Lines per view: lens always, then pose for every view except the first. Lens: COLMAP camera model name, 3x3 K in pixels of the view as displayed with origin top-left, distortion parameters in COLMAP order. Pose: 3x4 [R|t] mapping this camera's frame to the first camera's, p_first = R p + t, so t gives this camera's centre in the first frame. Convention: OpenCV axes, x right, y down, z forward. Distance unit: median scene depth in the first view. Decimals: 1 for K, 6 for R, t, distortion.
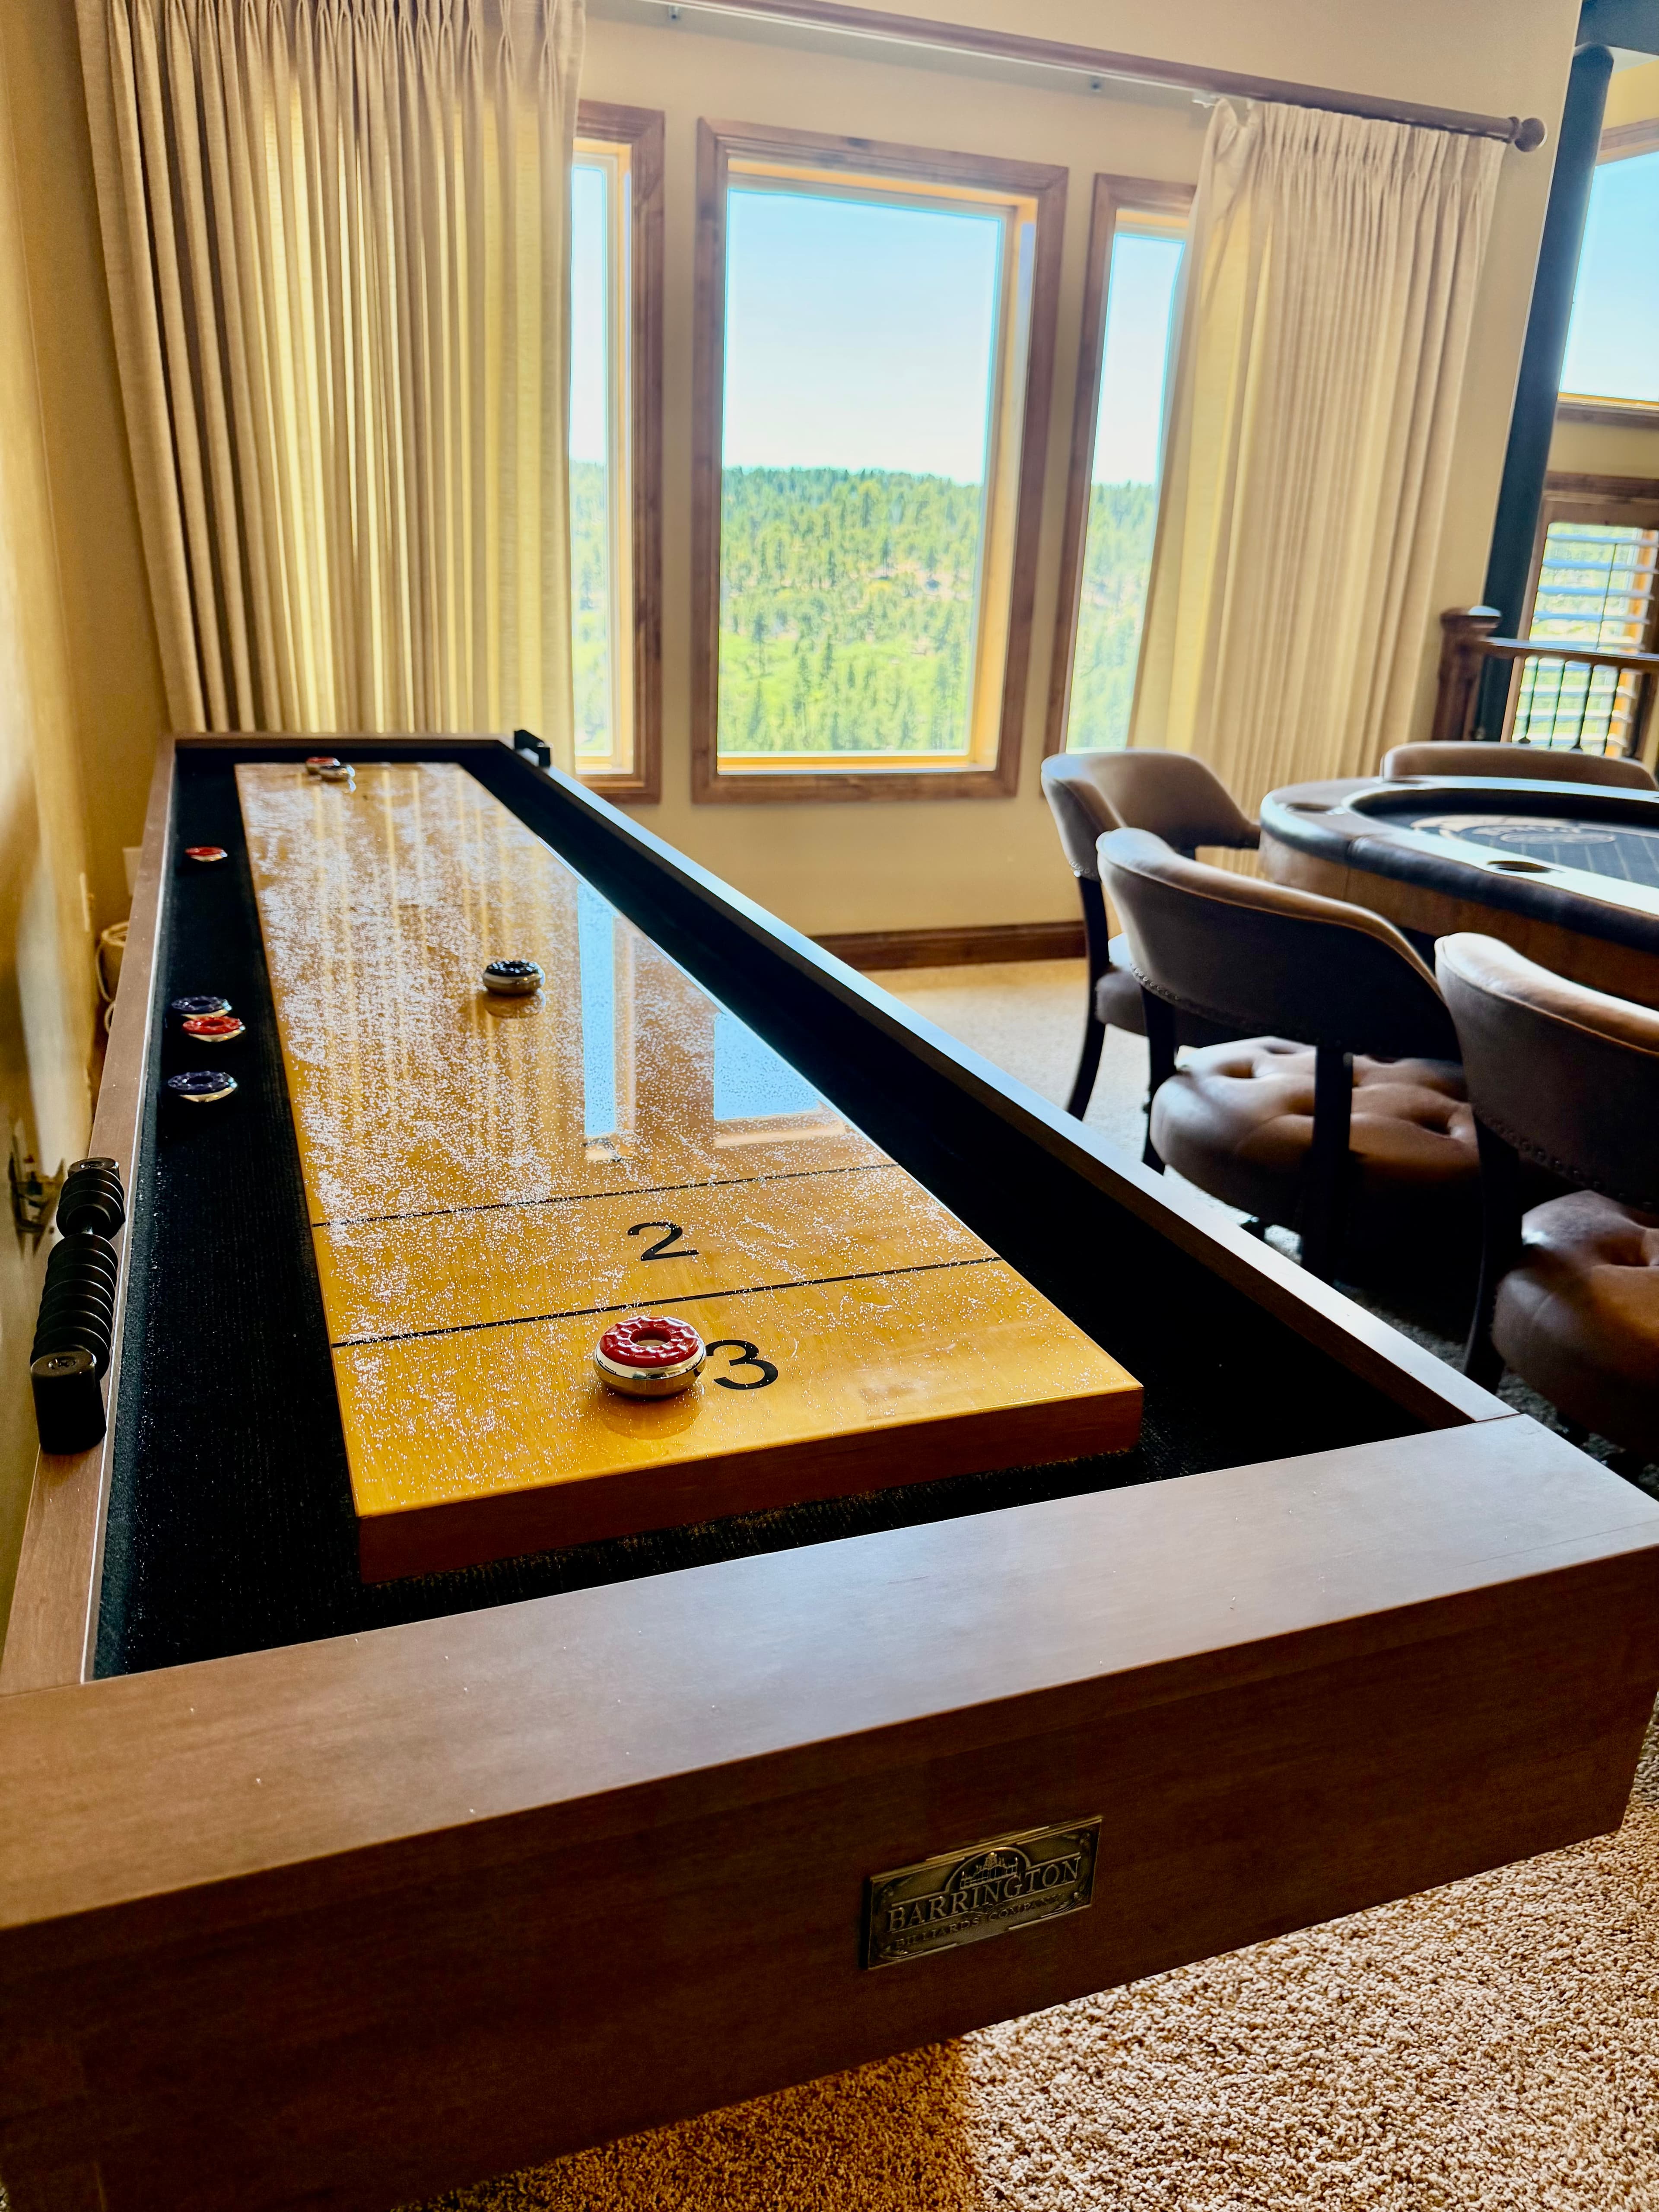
lens RADIAL K [[1589.7, 0, 827.6], [0, 1589.7, 1085.9], [0, 0, 1]] dist [0.026301, -0.053412]
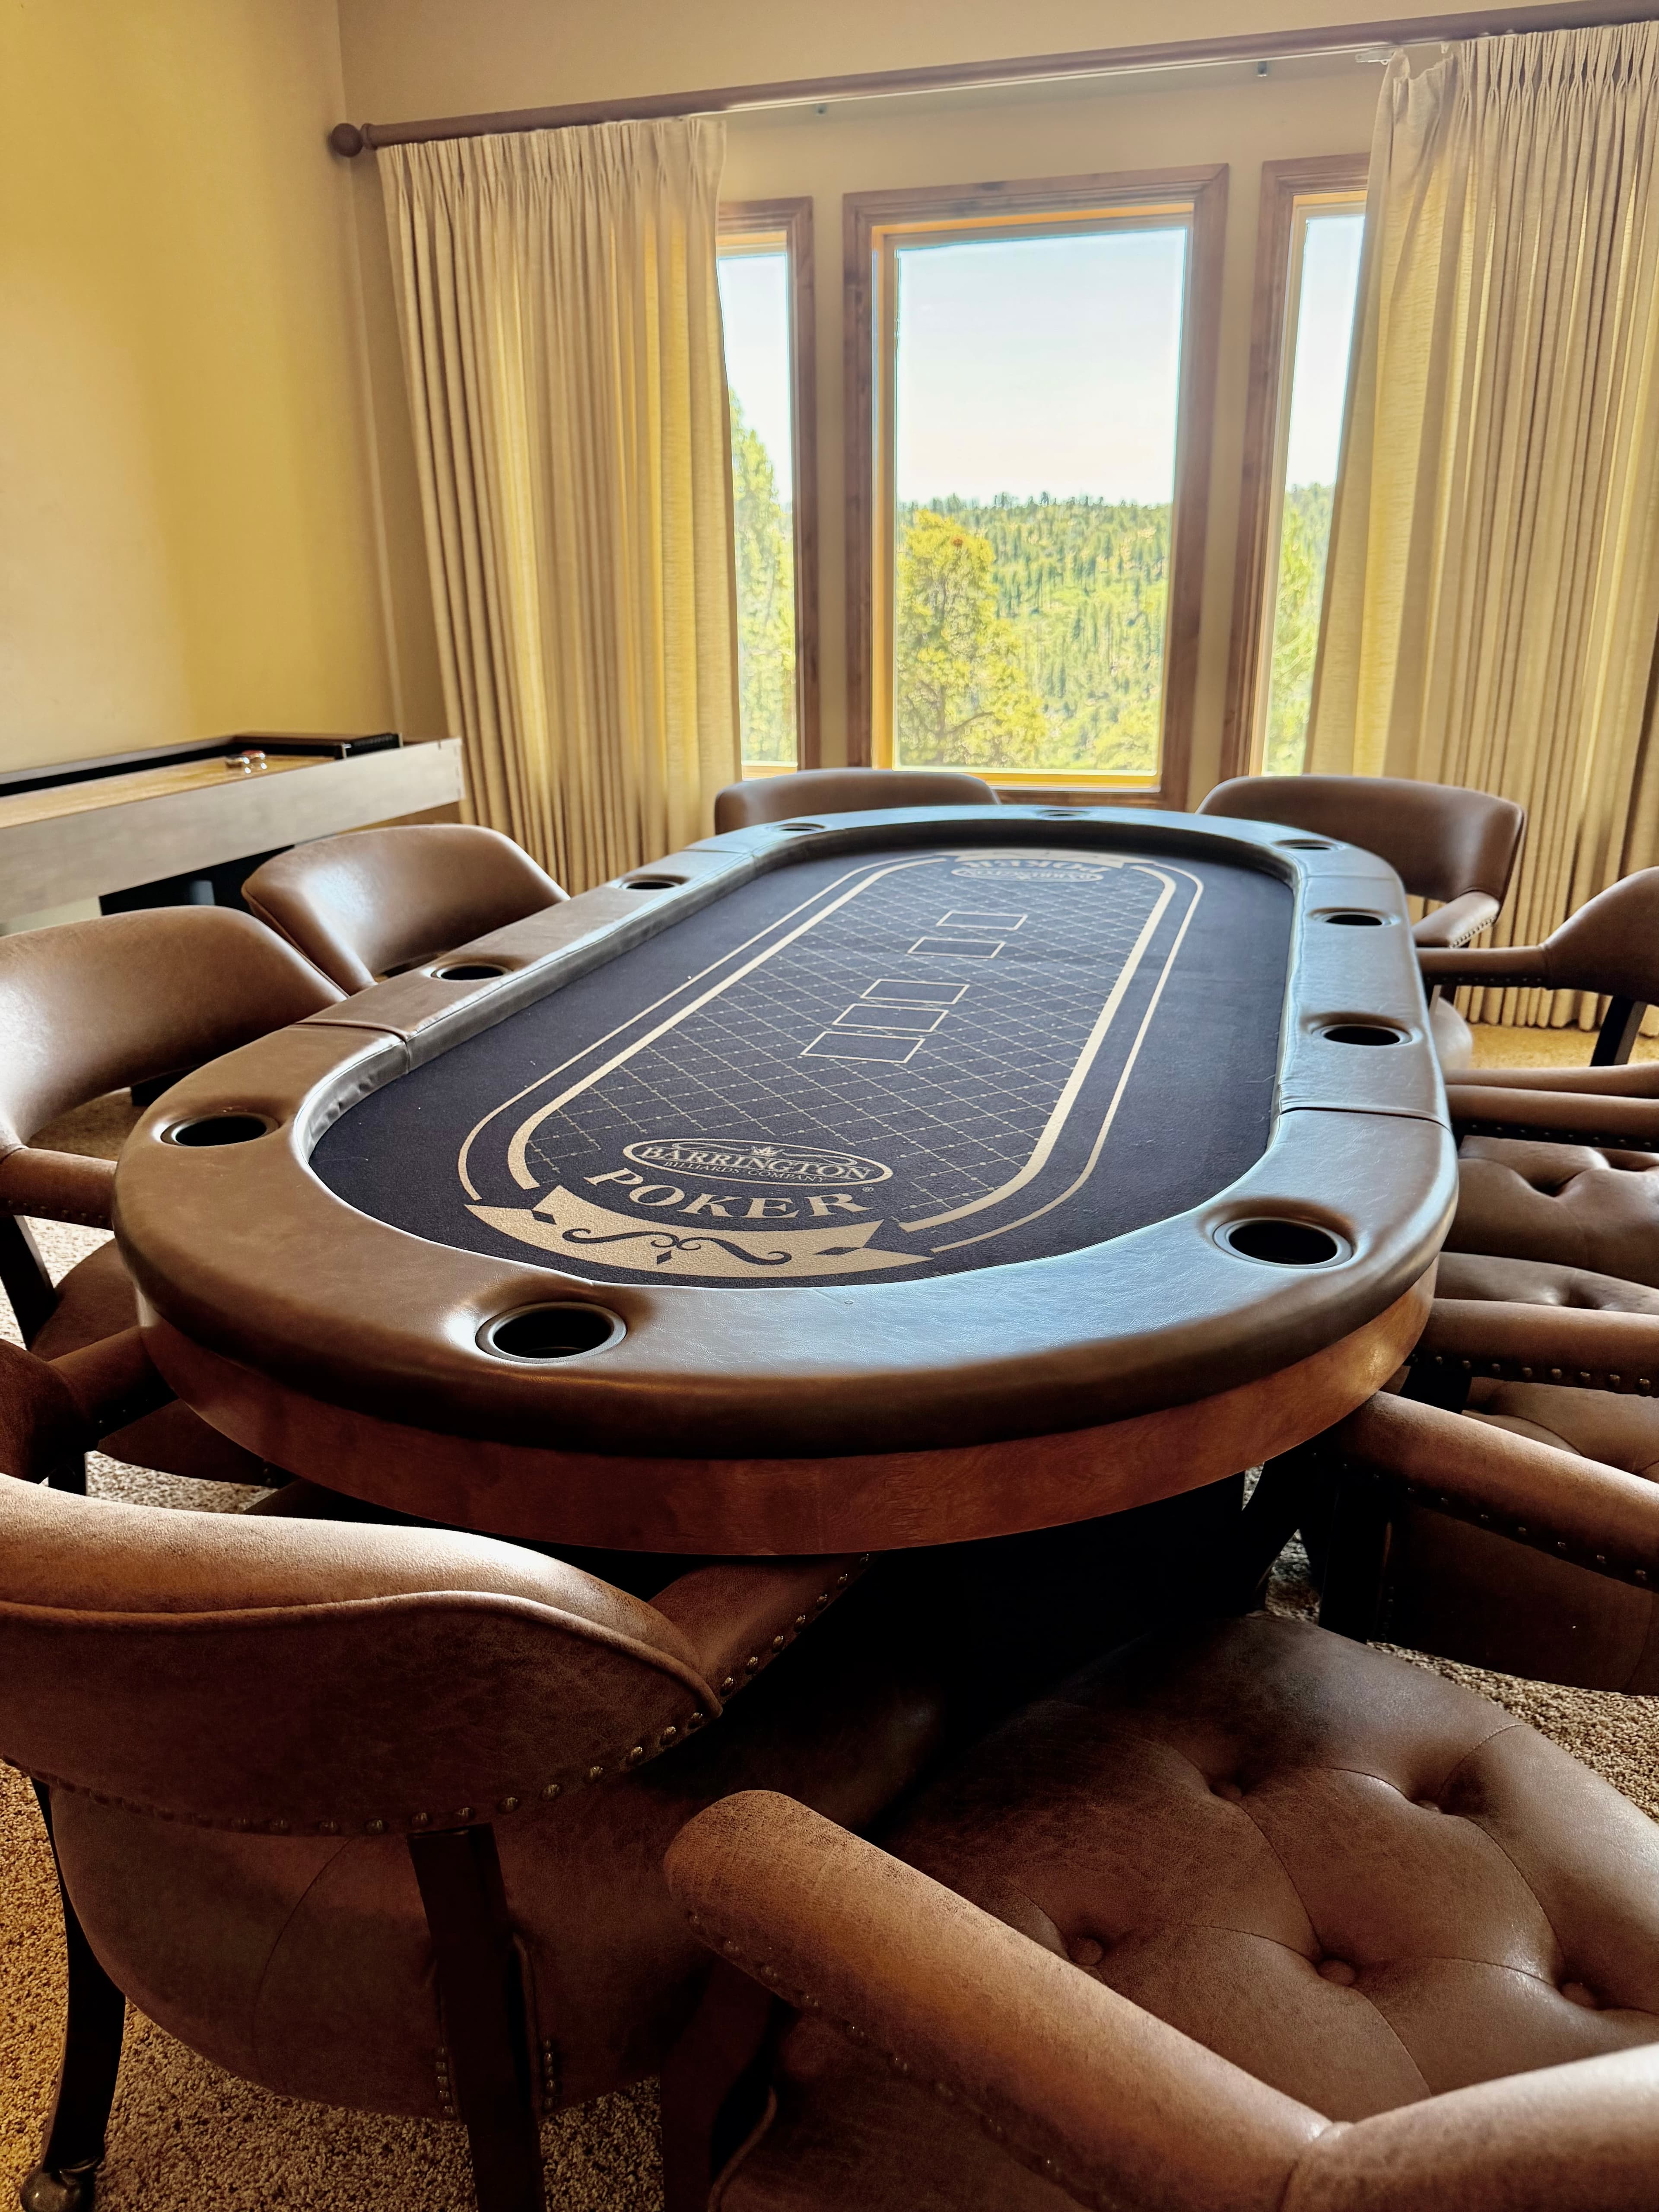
lens RADIAL K [[1598.5, 0, 829.5], [0, 1598.5, 1106.0], [0, 0, 1]] dist [-0.004734, -0.003863]
pose [[0.783714, 0.158139, -0.600654, 0.662905], [-0.154104, 0.986315, 0.058606, -0.039889], [0.601702, 0.046633, 0.797358, 0.127006]]
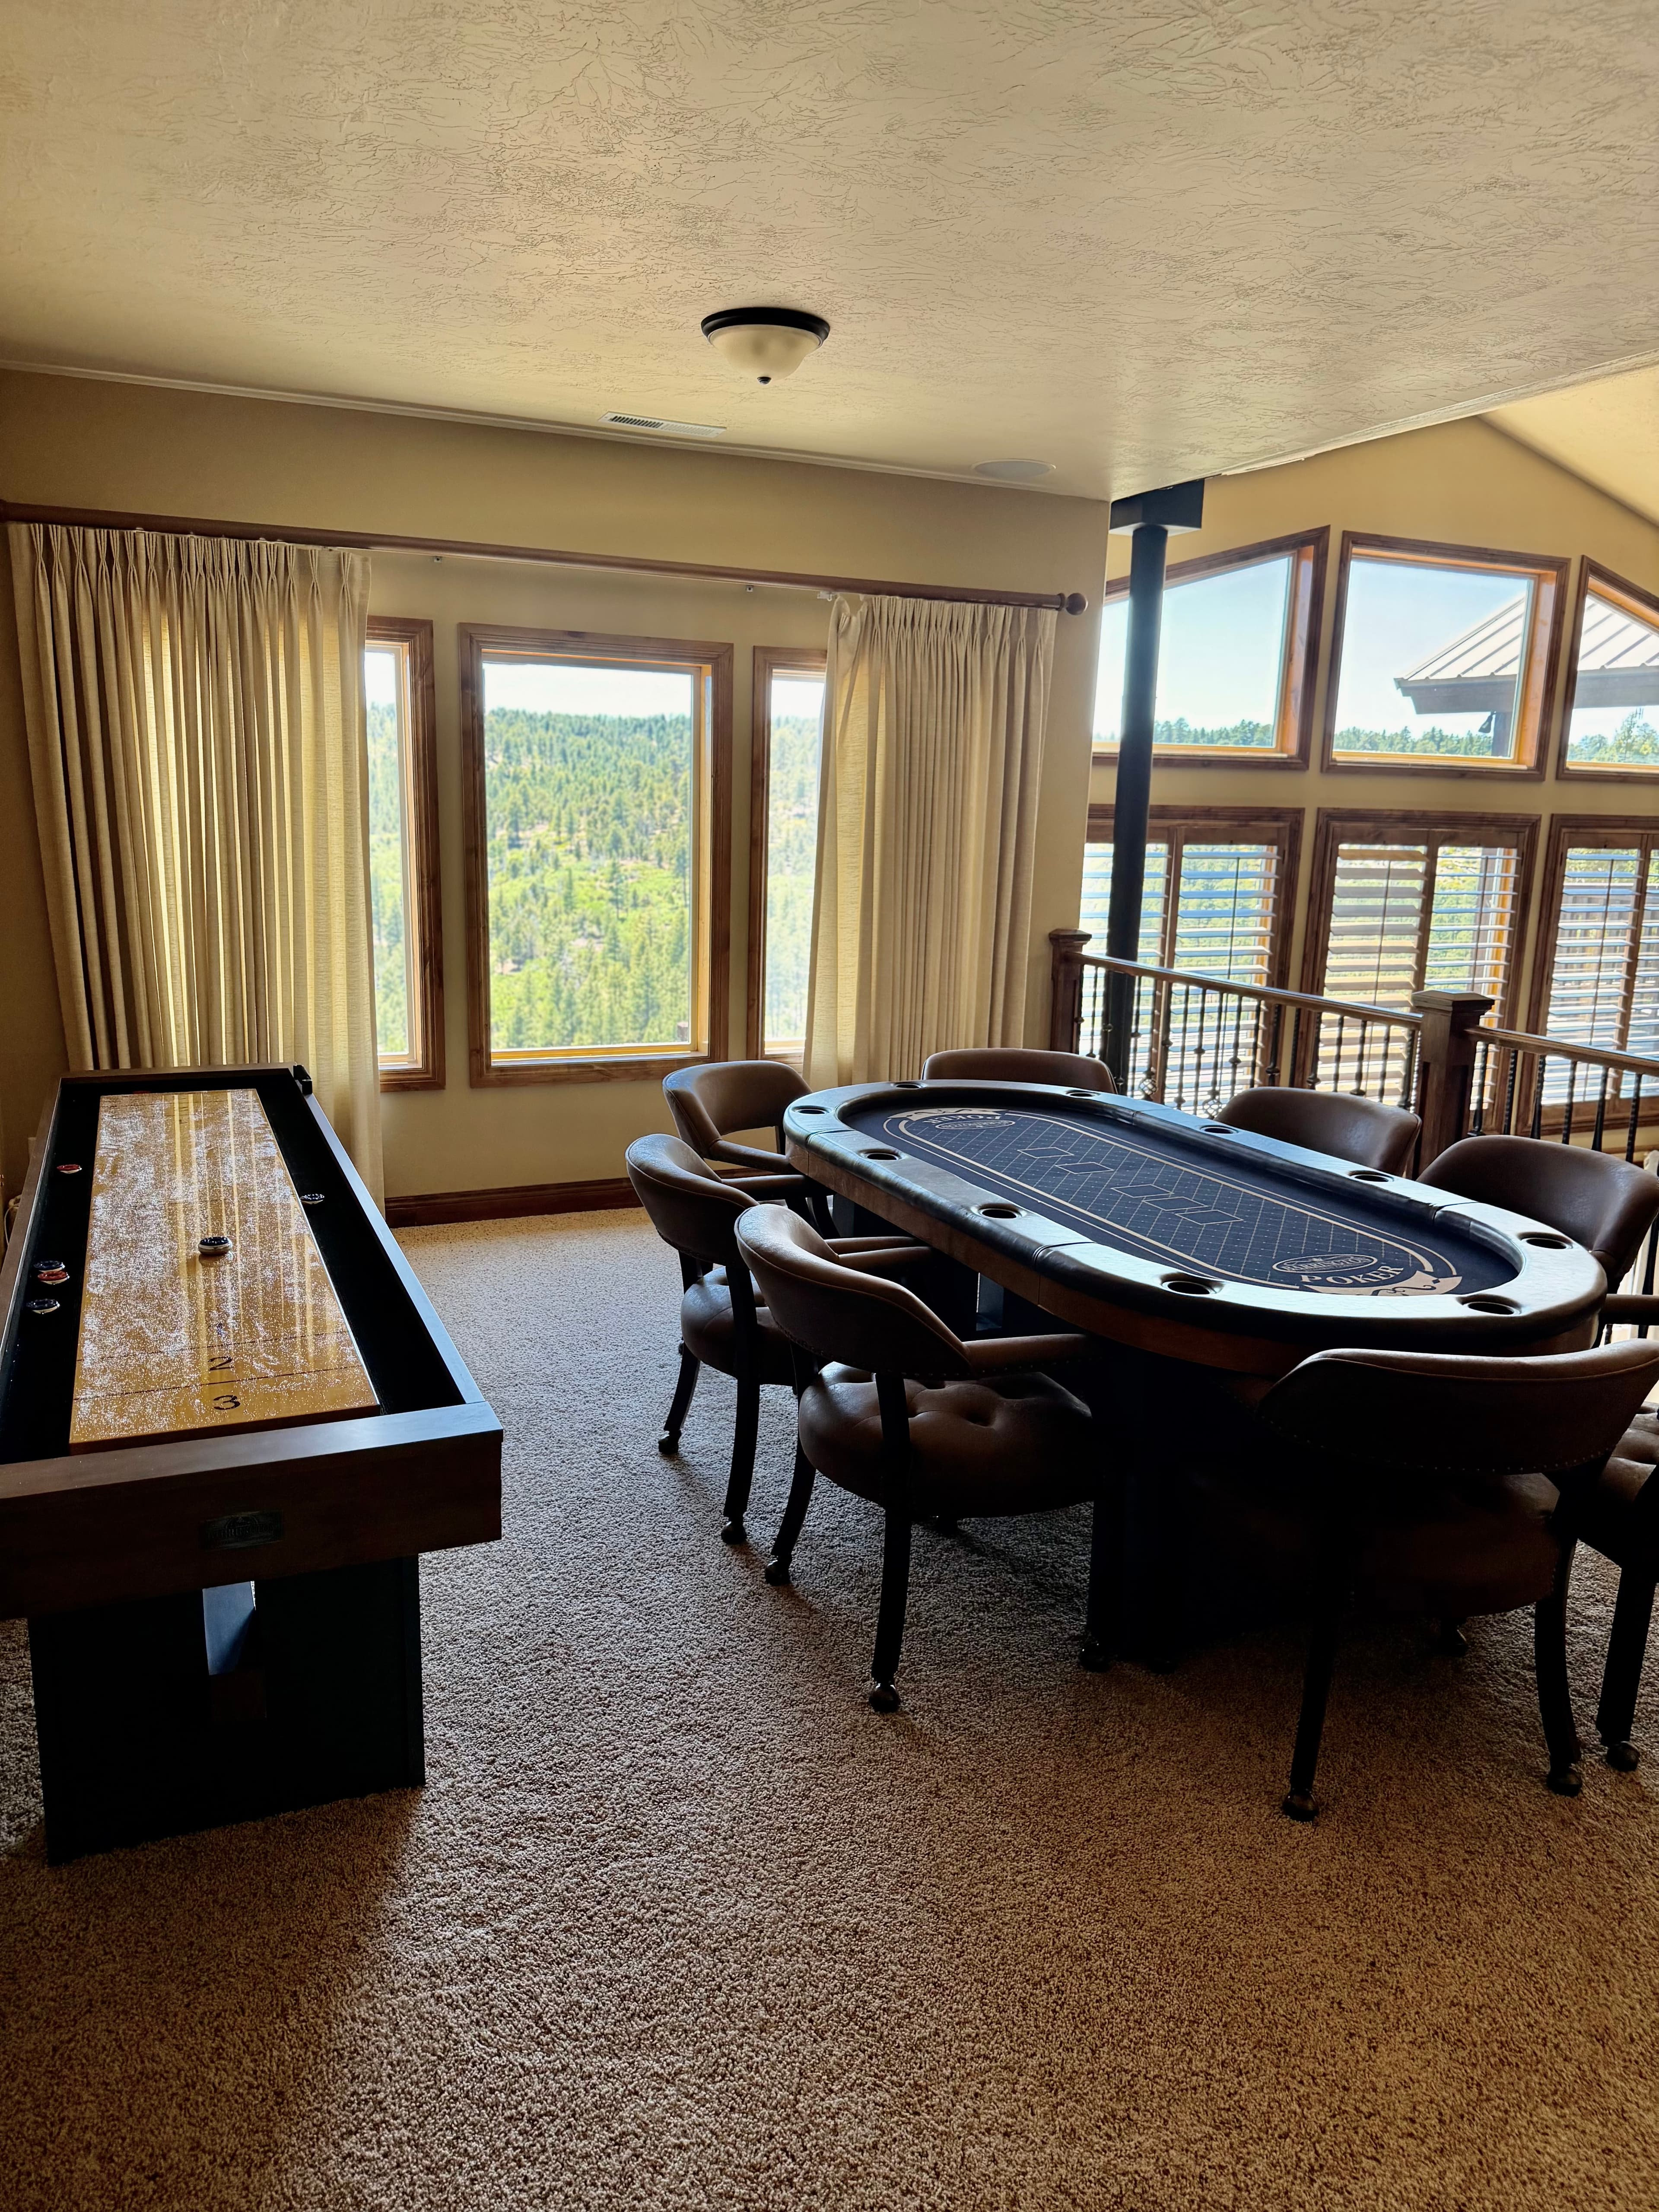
lens RADIAL K [[1552.2, 0, 829.5], [0, 1552.2, 1106.0], [0, 0, 1]] dist [0.113406, -0.219427]
pose [[0.998660, -0.018918, 0.048166, 0.171668], [0.024649, 0.992307, -0.121323, 0.004997], [-0.045500, 0.122348, 0.991444, -0.356259]]
